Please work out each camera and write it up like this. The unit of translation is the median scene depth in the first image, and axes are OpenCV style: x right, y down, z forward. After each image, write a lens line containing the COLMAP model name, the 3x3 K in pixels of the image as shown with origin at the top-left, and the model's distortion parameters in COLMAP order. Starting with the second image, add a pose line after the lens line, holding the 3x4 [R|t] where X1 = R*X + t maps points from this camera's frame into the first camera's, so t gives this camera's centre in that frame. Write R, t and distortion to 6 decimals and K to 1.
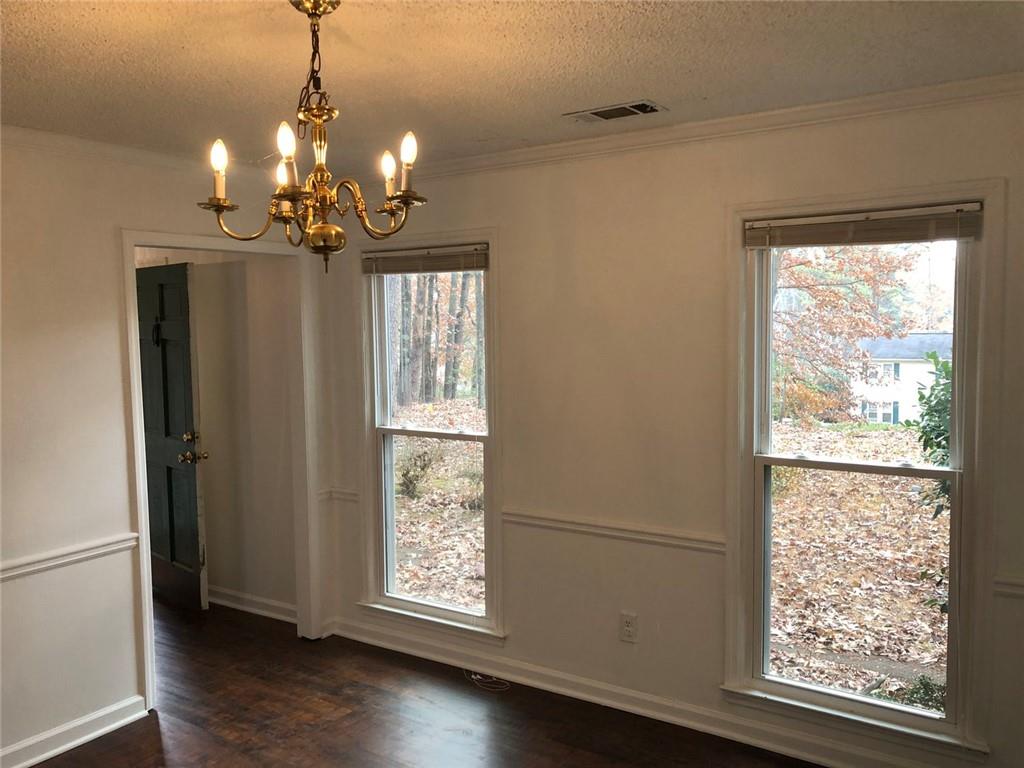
lens RADIAL K [[833.3, 0, 509.6], [0, 833.3, 401.9], [0, 0, 1]] dist [0.036091, -0.006375]
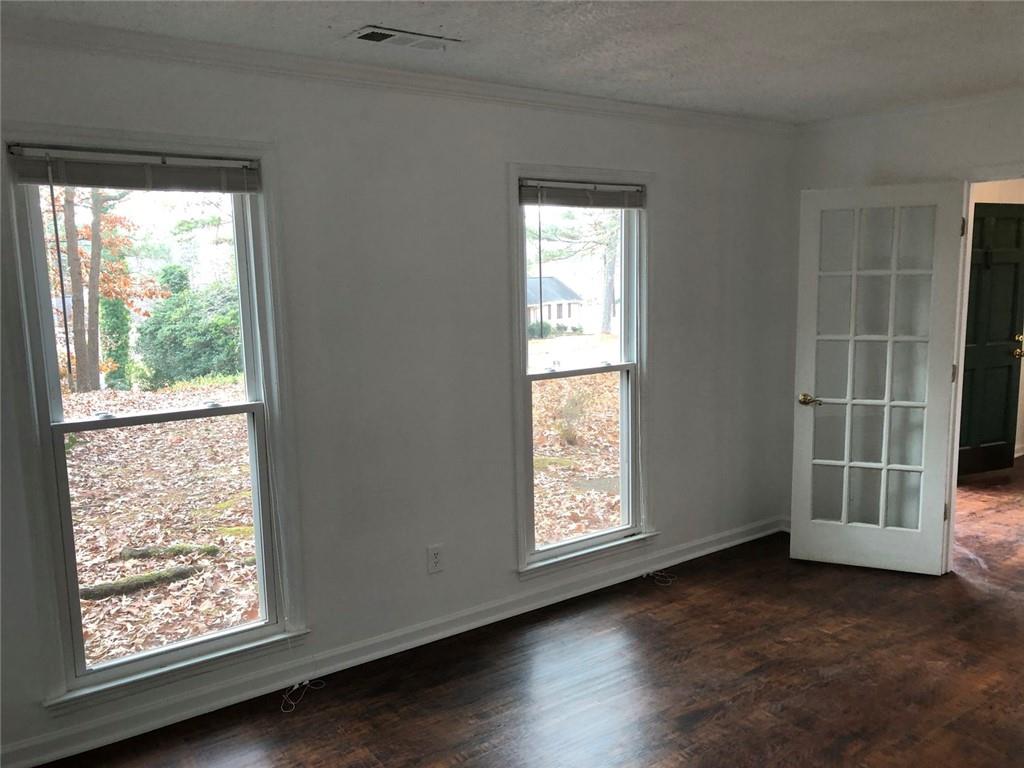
lens RADIAL K [[868.2, 0, 513.2], [0, 868.2, 396.8], [0, 0, 1]] dist [0.040179, -0.003184]
pose [[0.338277, -0.131658, 0.931791, -0.949541], [0.090244, 0.990140, 0.107140, -0.043055], [-0.936710, 0.047845, 0.346823, 0.619856]]
